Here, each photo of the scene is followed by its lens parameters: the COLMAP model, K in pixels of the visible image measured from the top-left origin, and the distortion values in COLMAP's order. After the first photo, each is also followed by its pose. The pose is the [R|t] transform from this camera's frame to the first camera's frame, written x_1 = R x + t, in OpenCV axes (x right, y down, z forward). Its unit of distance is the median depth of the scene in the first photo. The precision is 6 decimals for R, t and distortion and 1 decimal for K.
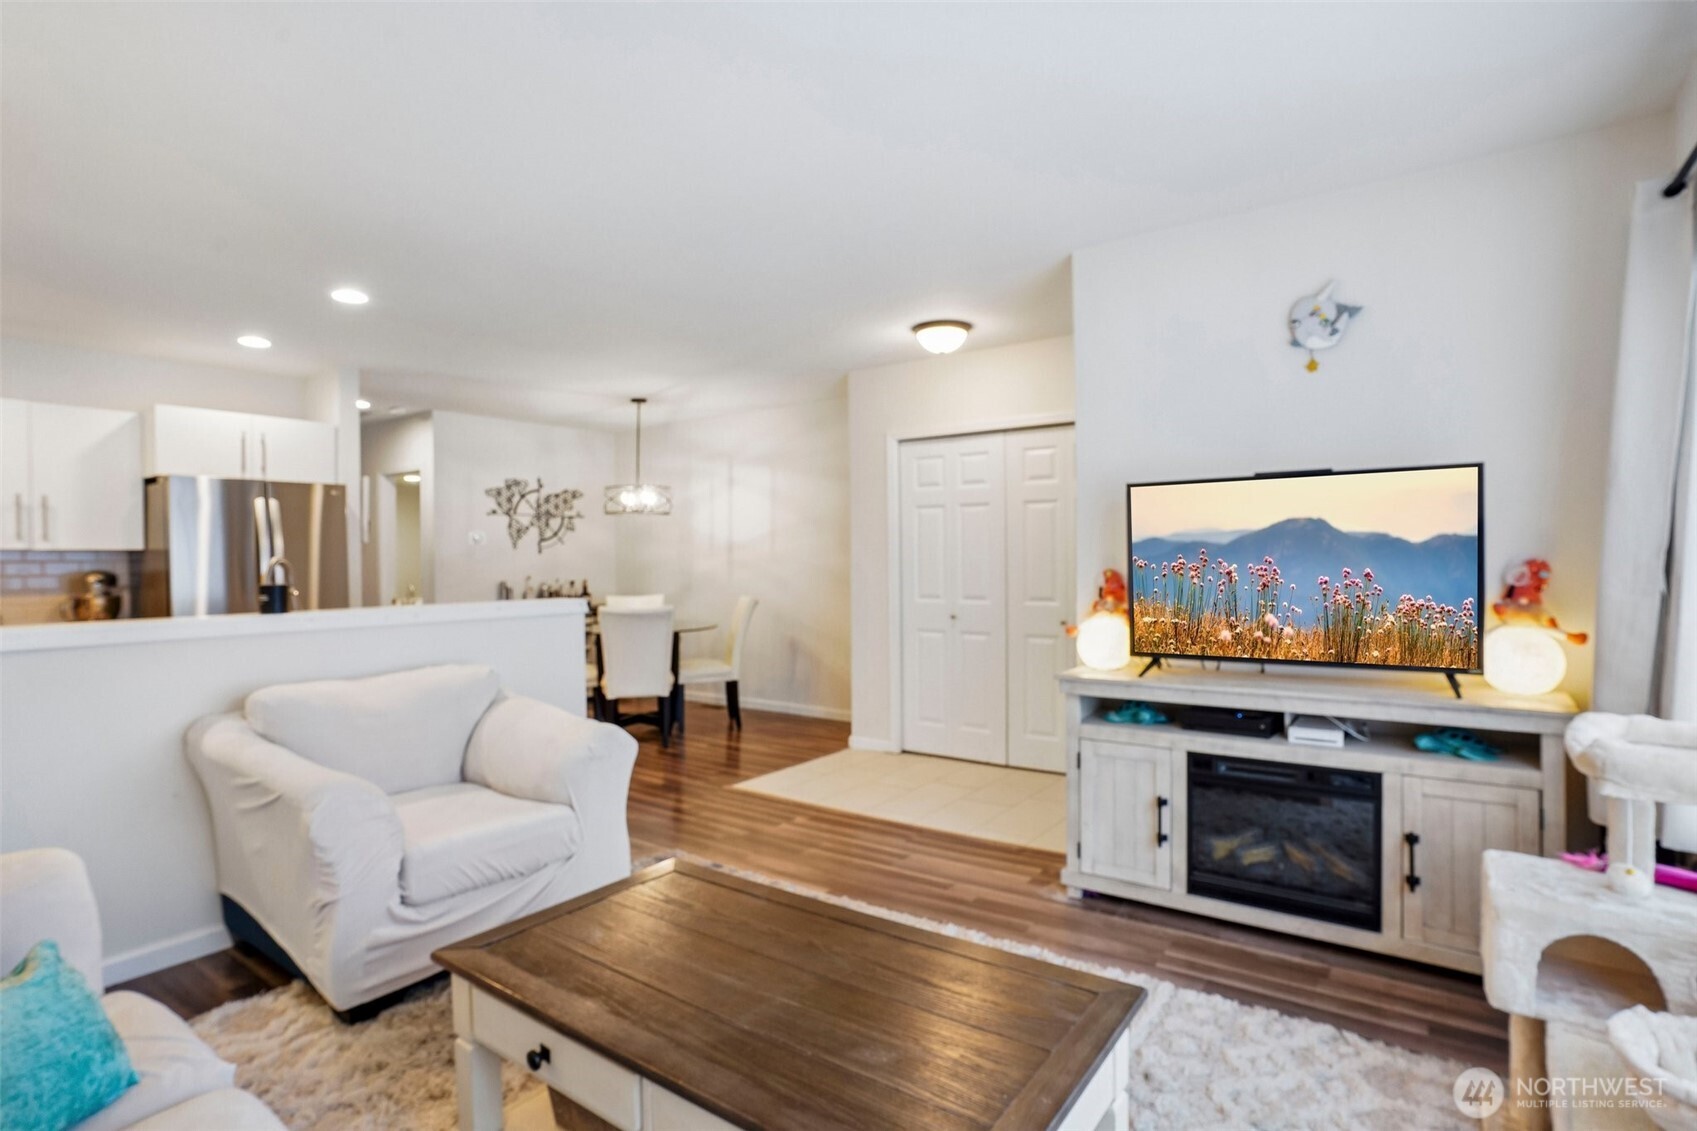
lens RADIAL K [[839.0, 0, 848.5], [0, 839.0, 565.5], [0, 0, 1]] dist [-0.079134, 0.041432]
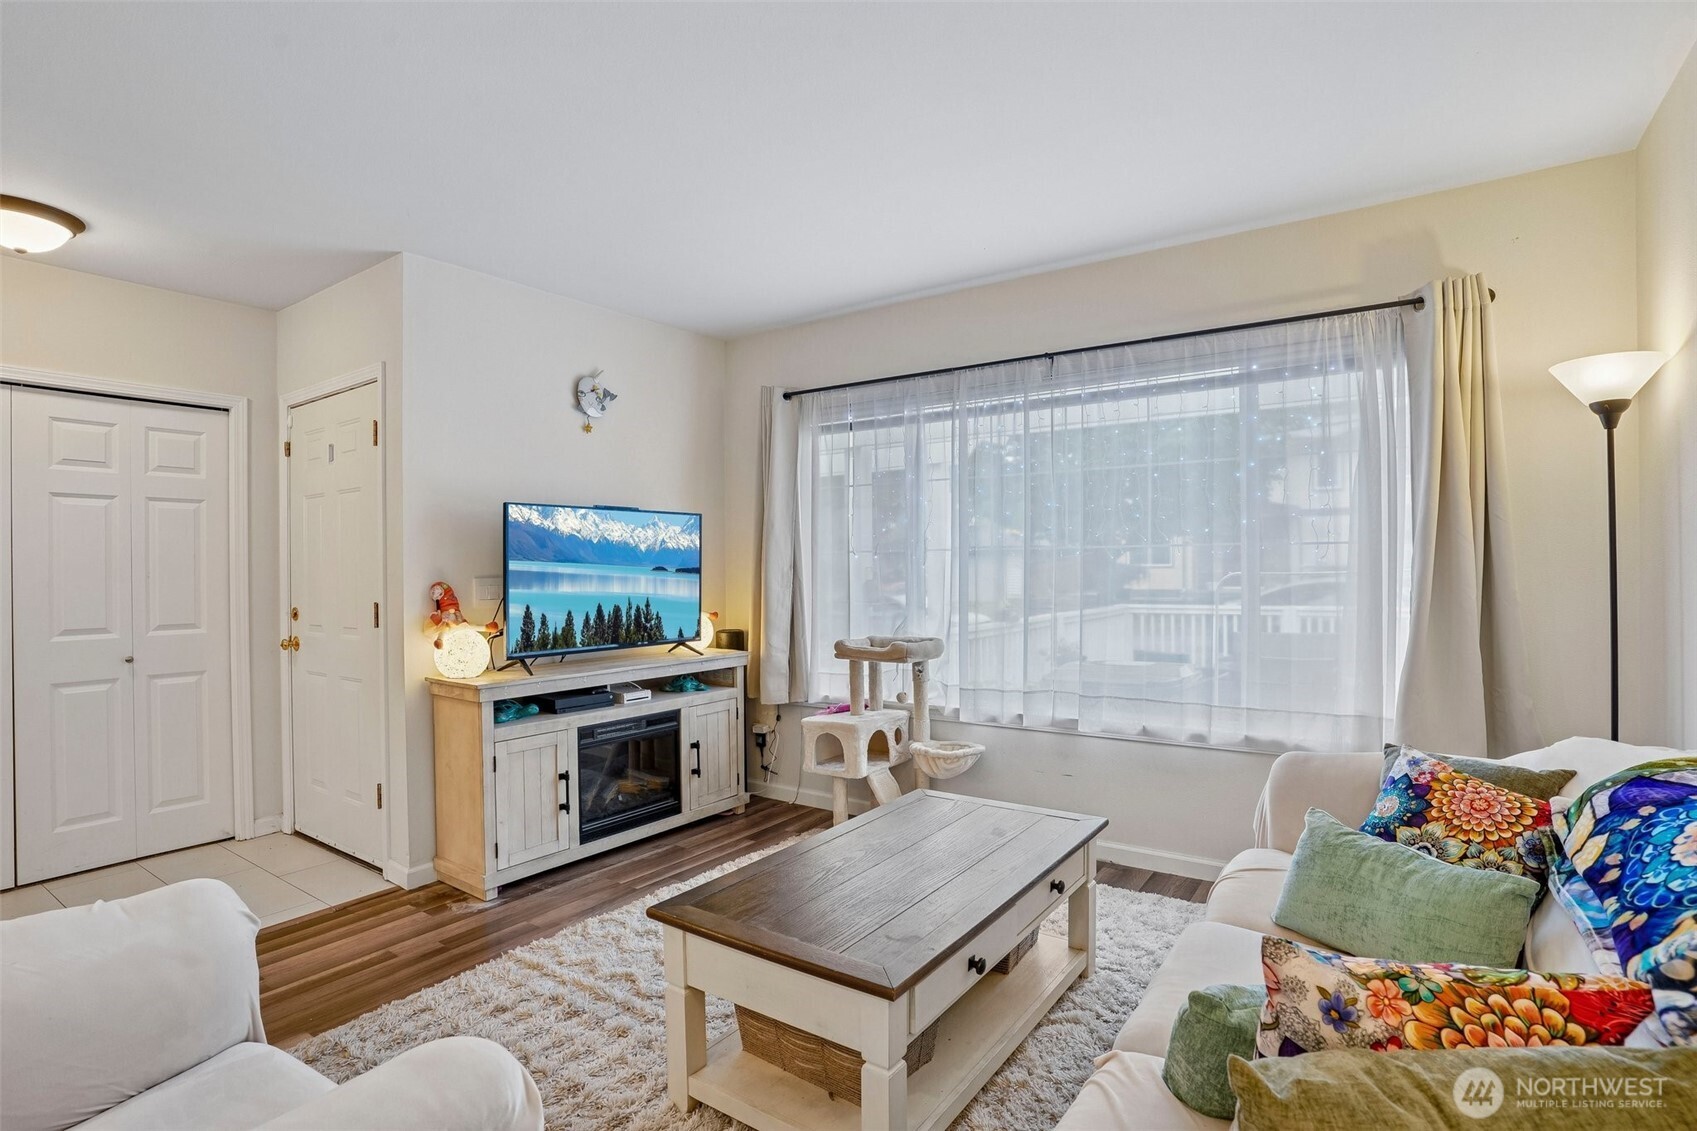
lens RADIAL K [[839.0, 0, 848.5], [0, 839.0, 565.5], [0, 0, 1]] dist [-0.079134, 0.041432]
pose [[-0.004072, 0.012637, 0.999912, -0.815508], [0.017748, 0.999764, -0.012563, 0.006691], [-0.999834, 0.017695, -0.004296, 0.593111]]
